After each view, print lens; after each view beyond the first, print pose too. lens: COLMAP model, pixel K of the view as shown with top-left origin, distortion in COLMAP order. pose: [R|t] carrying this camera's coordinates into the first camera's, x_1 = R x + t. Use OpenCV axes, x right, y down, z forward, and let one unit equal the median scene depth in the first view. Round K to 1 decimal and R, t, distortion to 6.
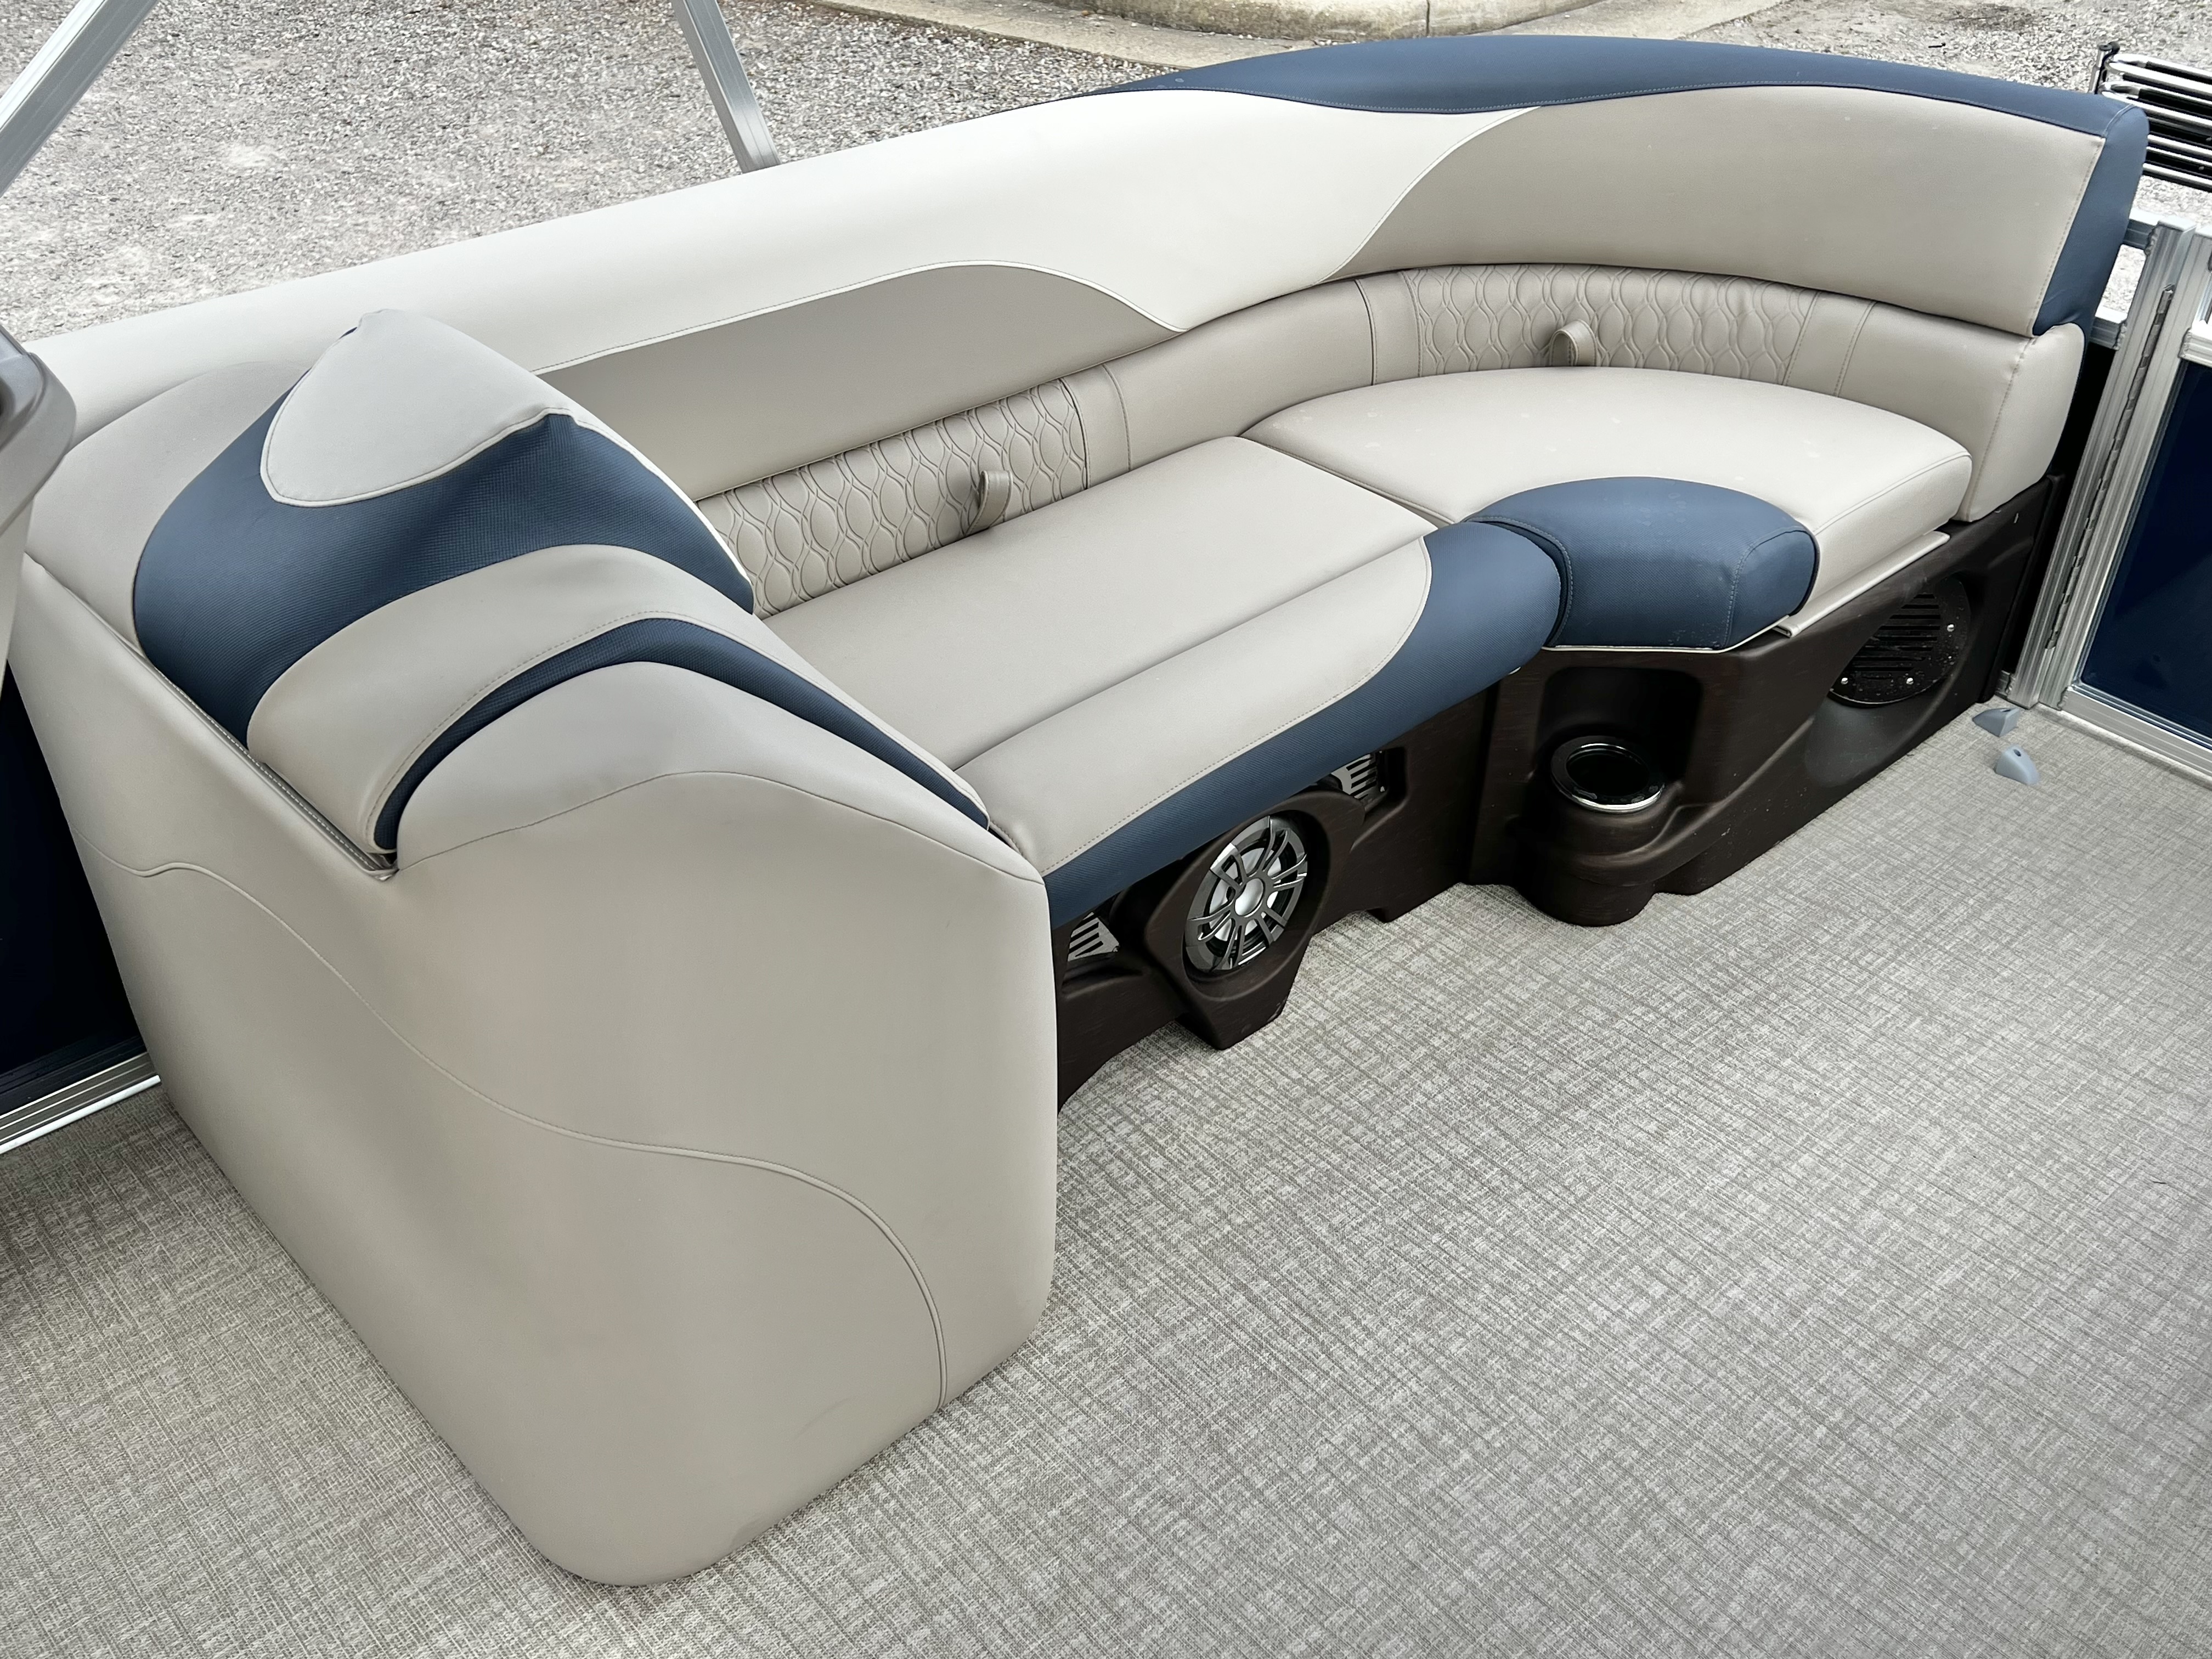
lens RADIAL K [[2069.3, 0, 1122.2], [0, 2069.3, 816.6], [0, 0, 1]] dist [0.030951, 0.000000]
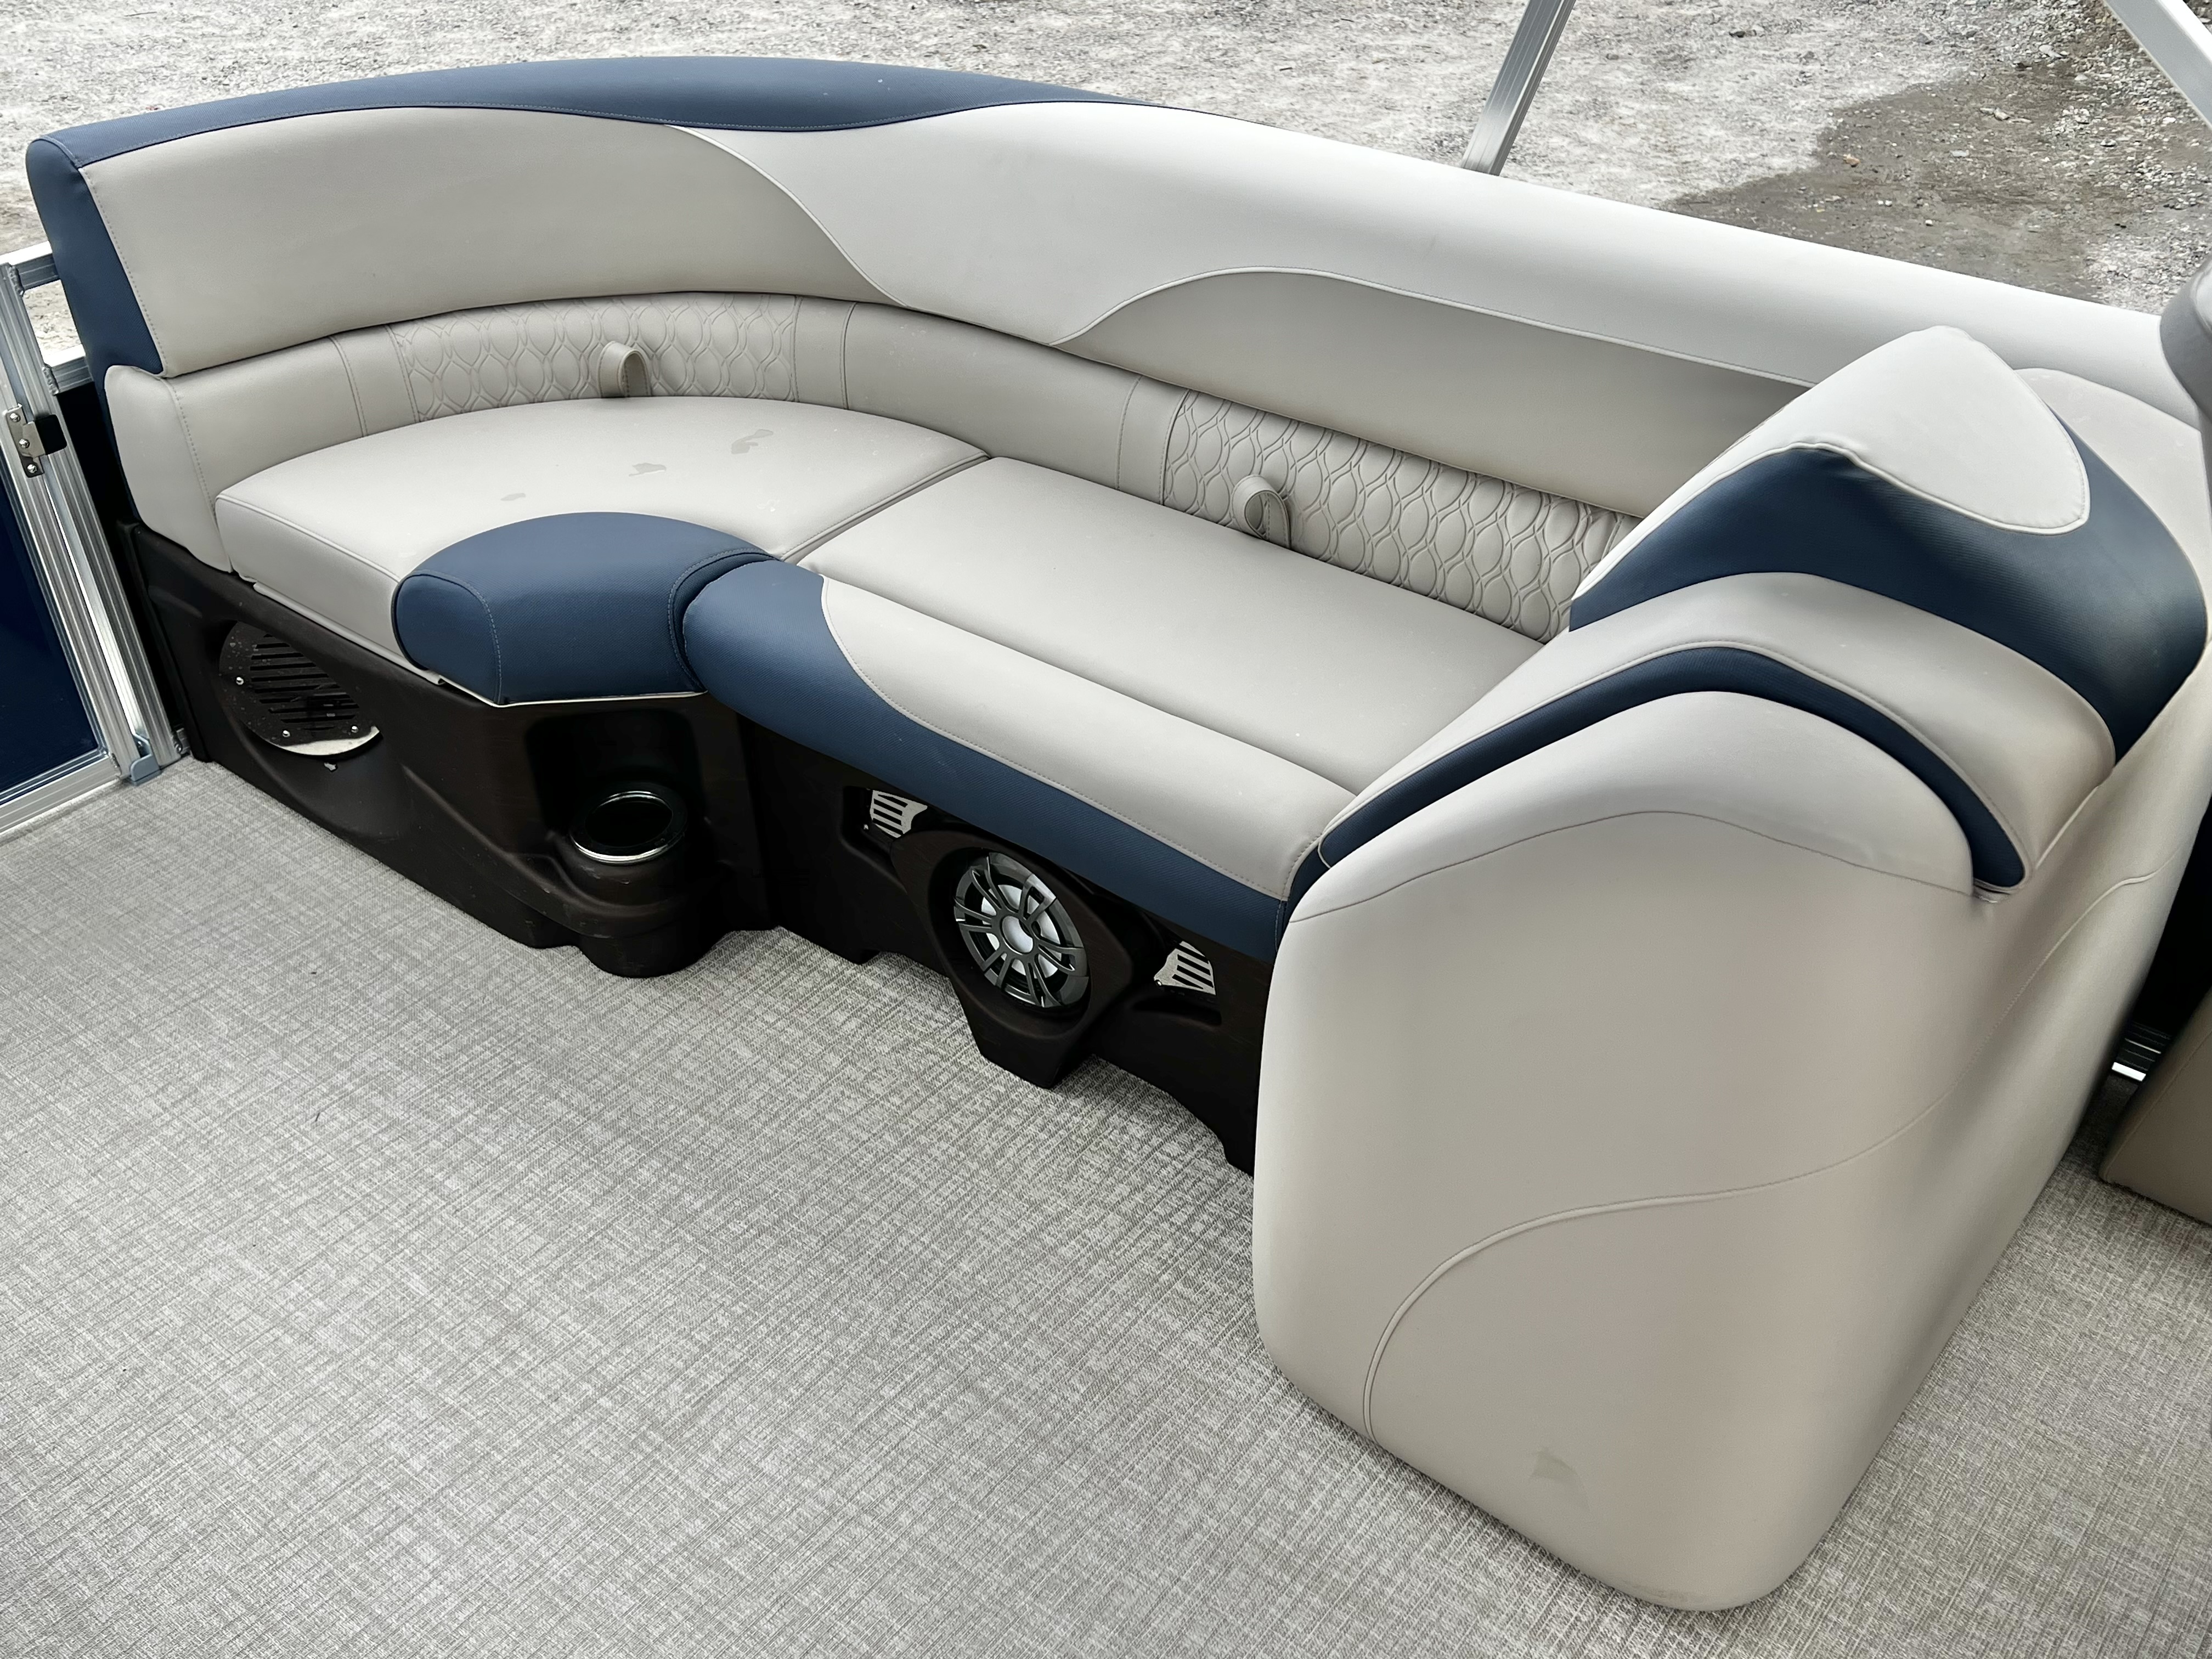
lens RADIAL K [[2069.3, 0, 1136.4], [0, 2069.3, 833.8], [0, 0, 1]] dist [0.030951, 0.000000]
pose [[-0.161057, -0.593860, 0.788283, -0.279094], [0.583776, 0.586683, 0.561256, -0.233589], [-0.795780, 0.550575, 0.252192, 0.319917]]
